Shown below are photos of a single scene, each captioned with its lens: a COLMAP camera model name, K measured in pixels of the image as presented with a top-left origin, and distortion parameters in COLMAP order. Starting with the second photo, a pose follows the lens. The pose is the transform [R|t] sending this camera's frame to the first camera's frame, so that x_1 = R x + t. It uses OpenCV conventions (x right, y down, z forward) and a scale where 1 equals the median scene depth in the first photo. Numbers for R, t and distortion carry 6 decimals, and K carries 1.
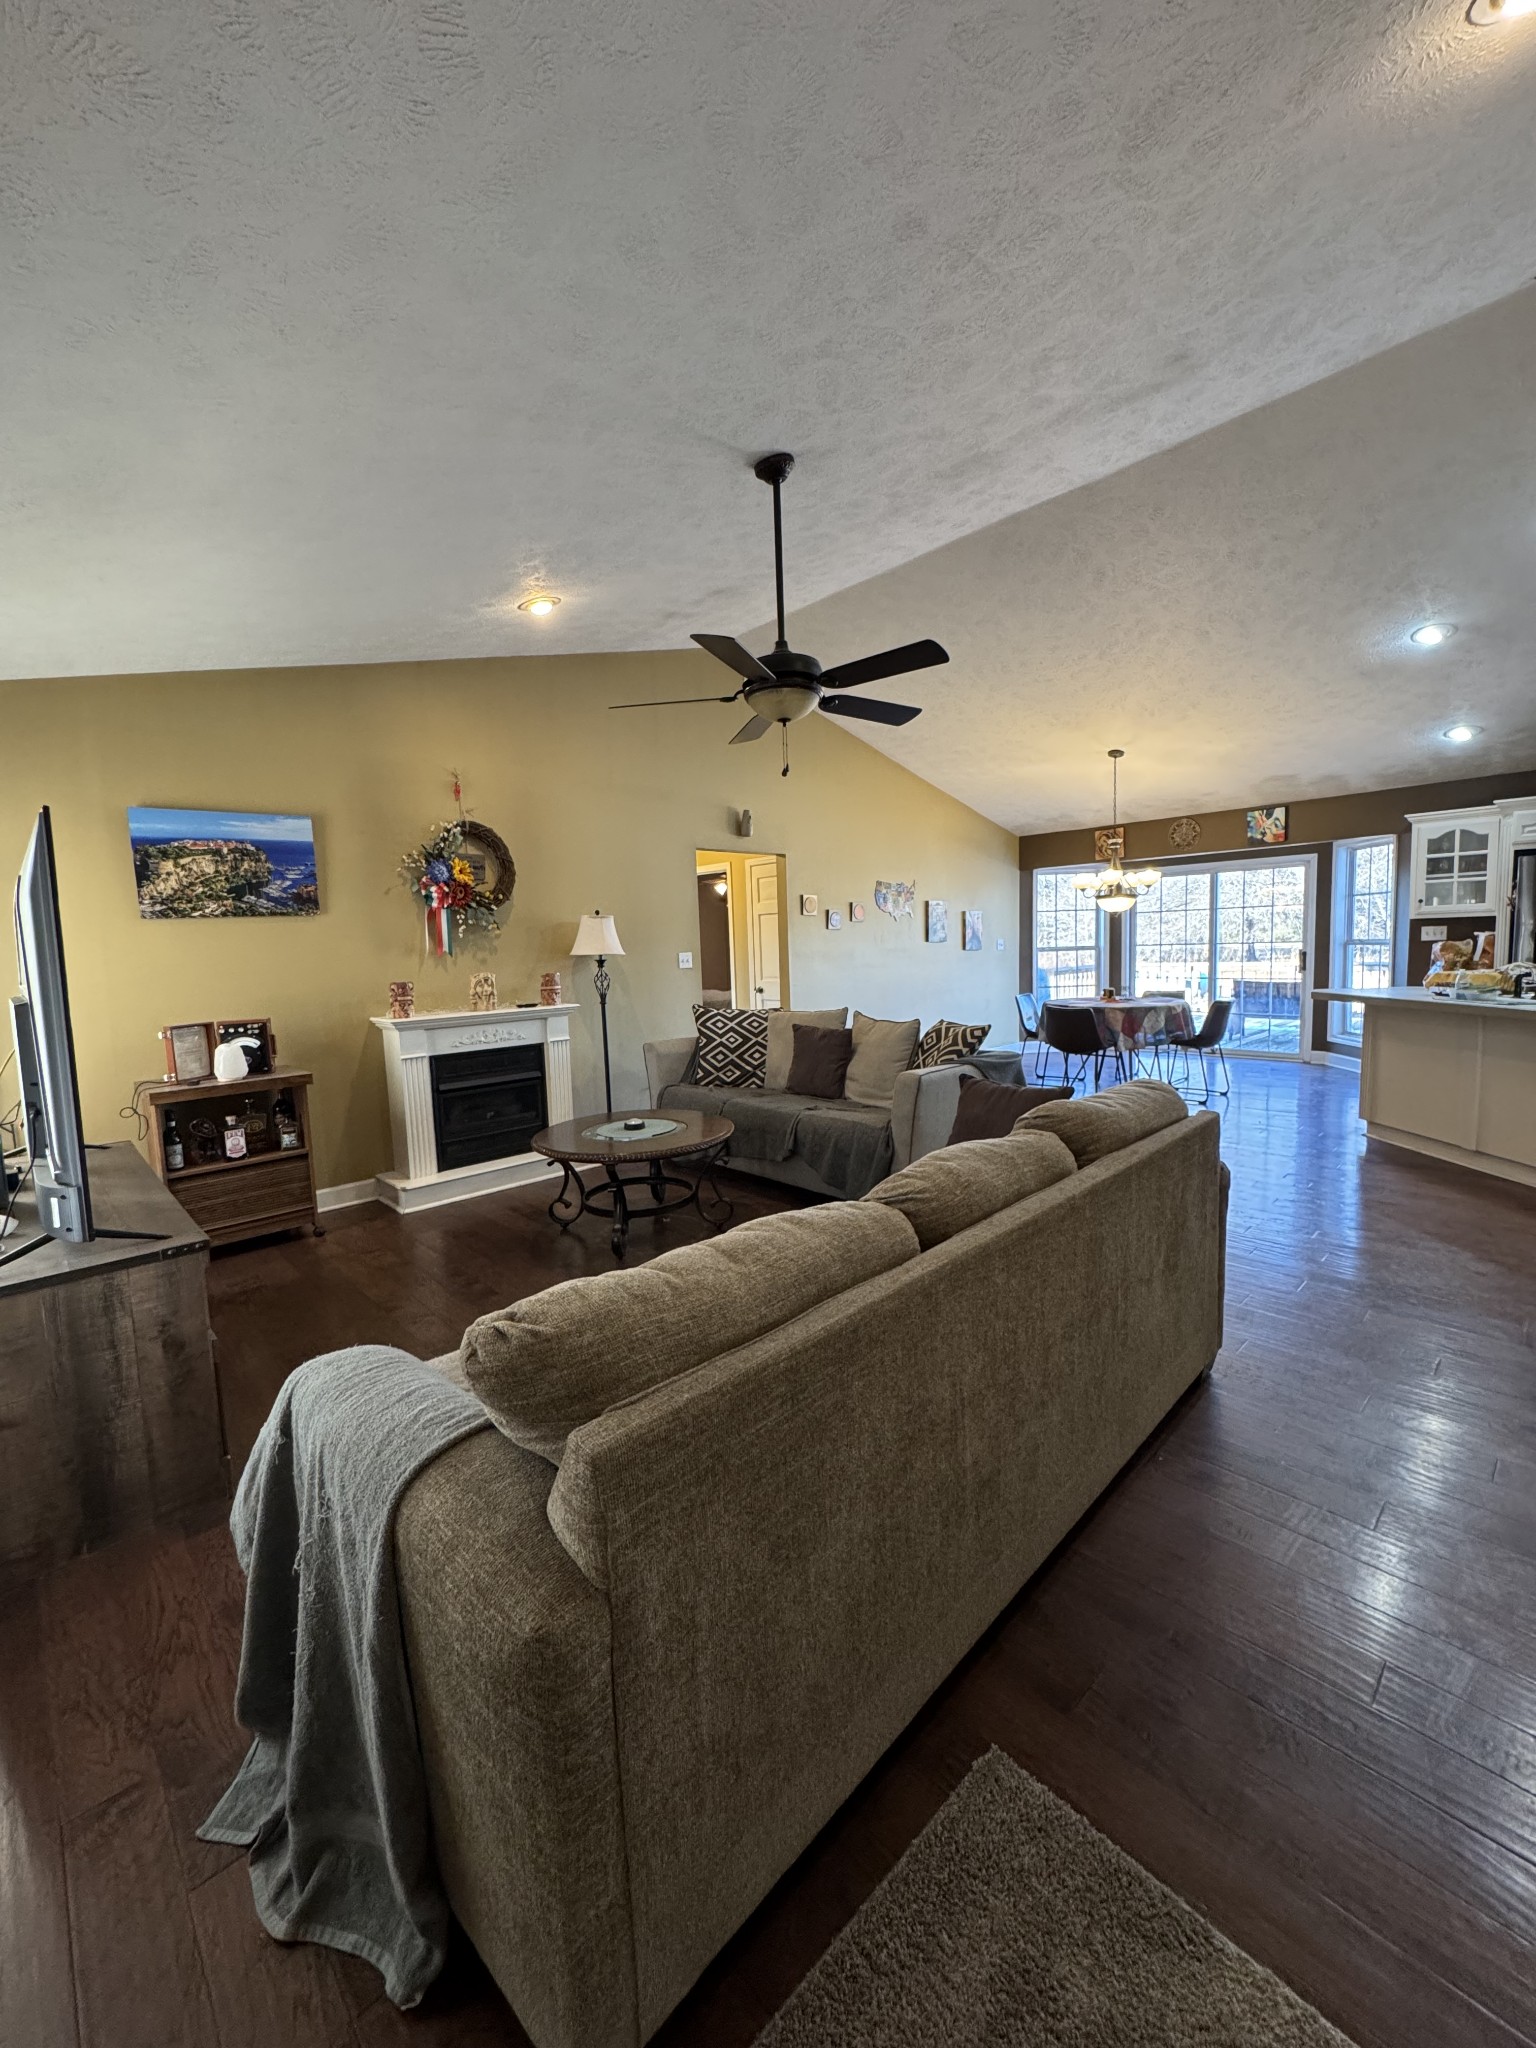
lens RADIAL K [[820.2, 0, 768.3], [0, 820.2, 1021.1], [0, 0, 1]] dist [-0.002564, -0.000099]
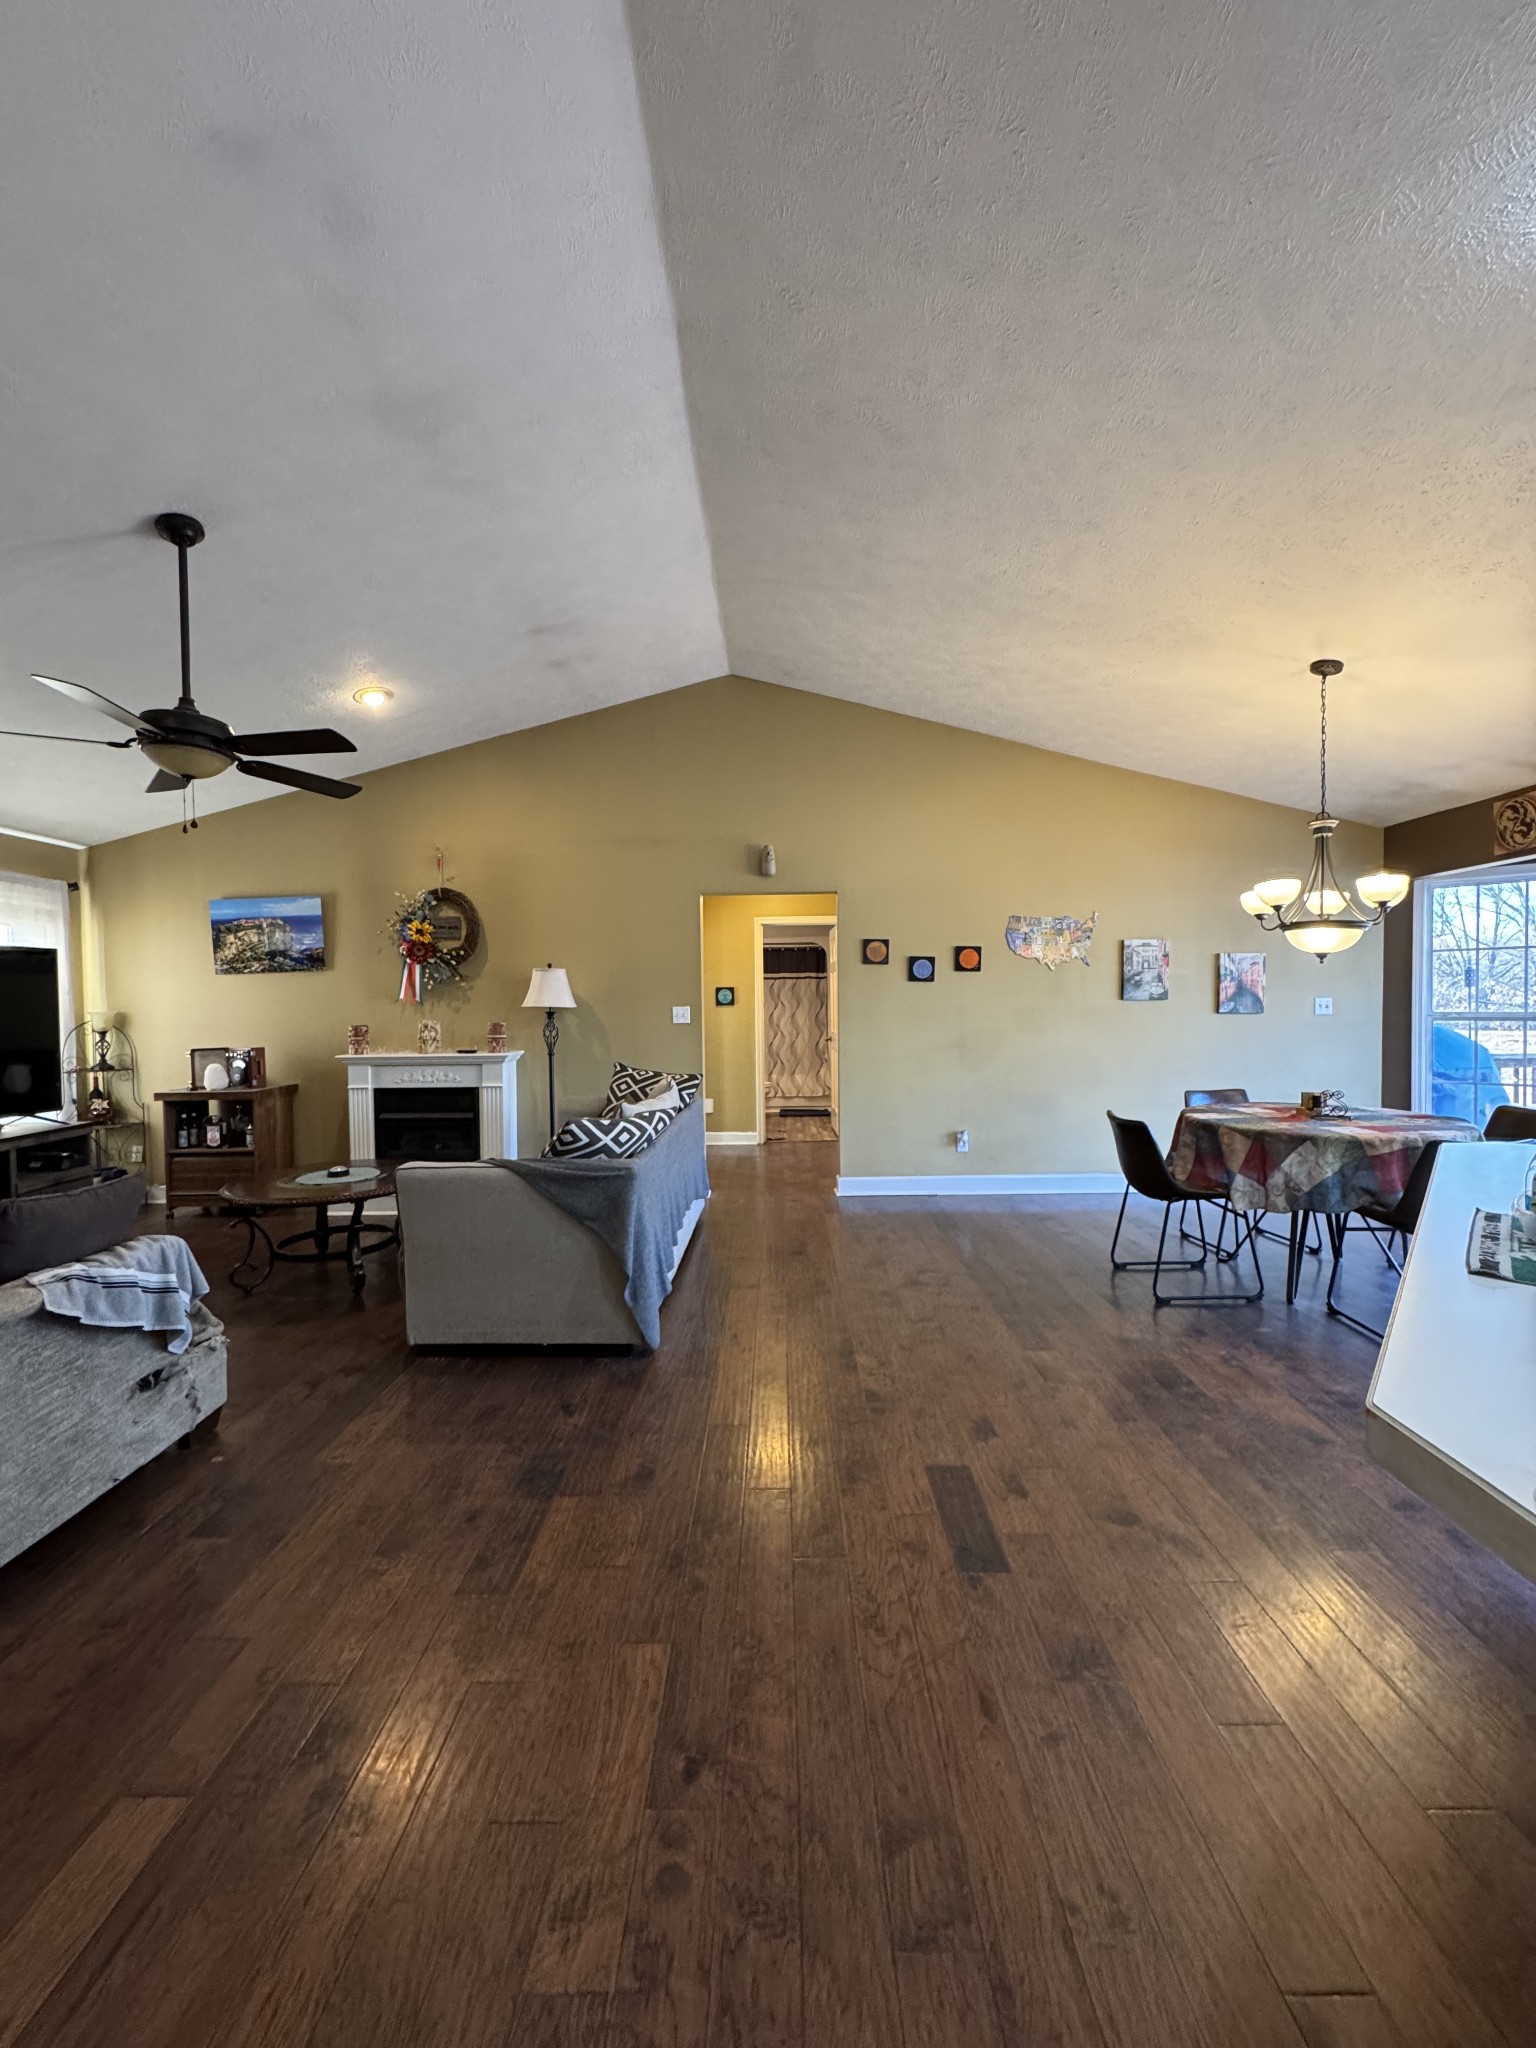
lens RADIAL K [[820.2, 0, 774.2], [0, 820.2, 1026.4], [0, 0, 1]] dist [-0.002564, -0.000099]
pose [[0.719155, 0.043143, -0.693509, 0.883382], [-0.076781, 0.996893, -0.017604, -0.075274], [0.690594, 0.065908, 0.720233, 0.578127]]
